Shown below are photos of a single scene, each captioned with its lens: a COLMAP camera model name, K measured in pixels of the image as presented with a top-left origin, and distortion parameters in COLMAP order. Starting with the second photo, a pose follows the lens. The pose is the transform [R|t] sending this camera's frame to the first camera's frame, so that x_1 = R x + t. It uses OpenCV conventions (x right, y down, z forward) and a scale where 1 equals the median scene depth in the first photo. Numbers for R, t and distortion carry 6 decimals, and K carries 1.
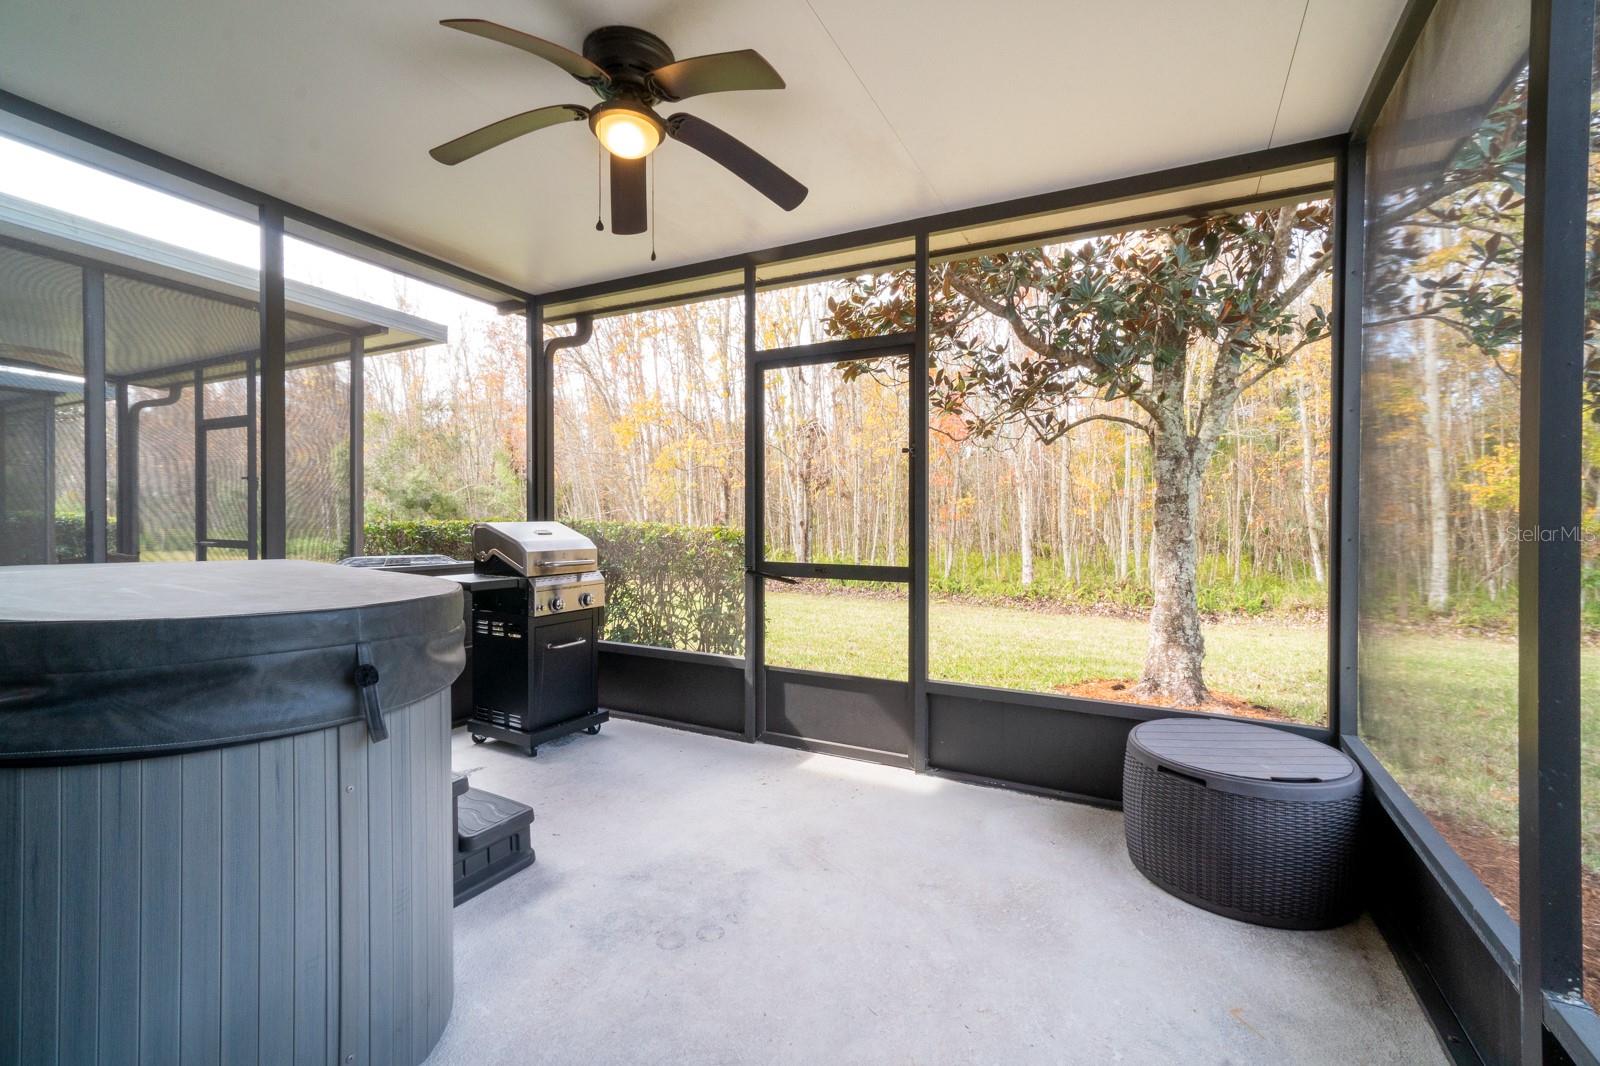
lens RADIAL K [[706.6, 0, 813.8], [0, 706.6, 528.1], [0, 0, 1]] dist [-0.000142, 0.002092]
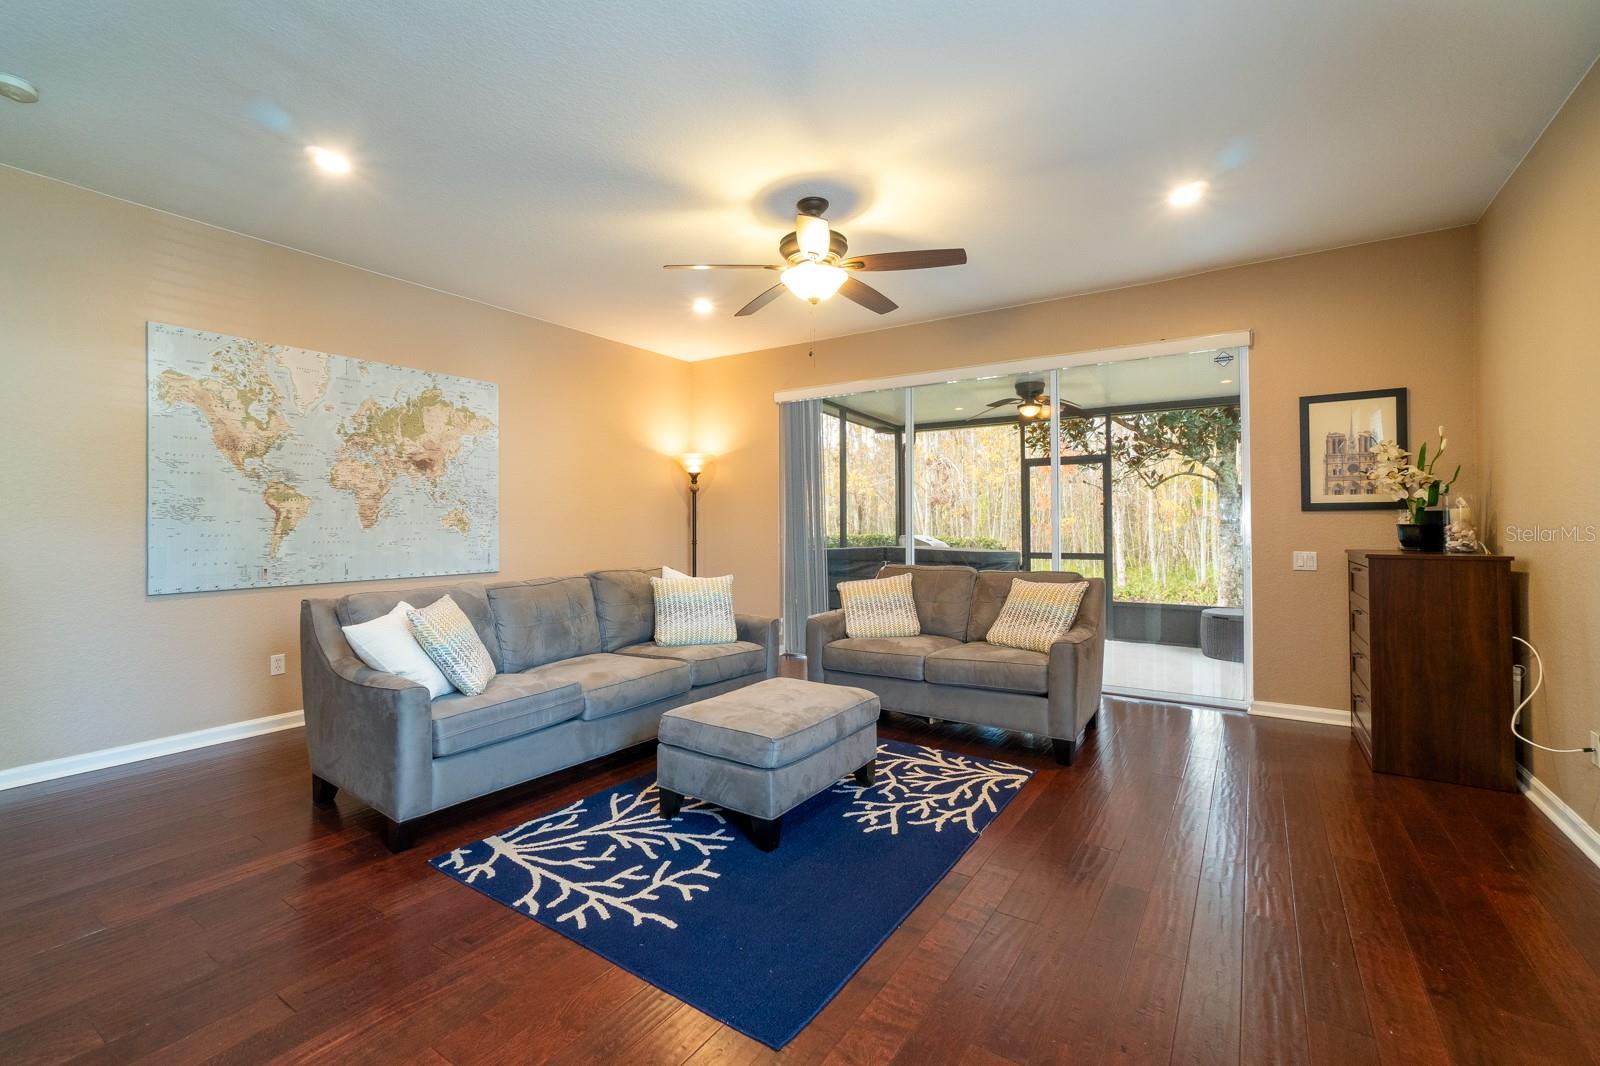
lens RADIAL K [[706.6, 0, 794.2], [0, 706.6, 515.8], [0, 0, 1]] dist [-0.000142, 0.002092]
pose [[0.993715, -0.003151, -0.111897, -0.342489], [-0.001335, 0.999199, -0.039988, 0.014339], [0.111933, 0.039886, 0.992915, -0.795555]]
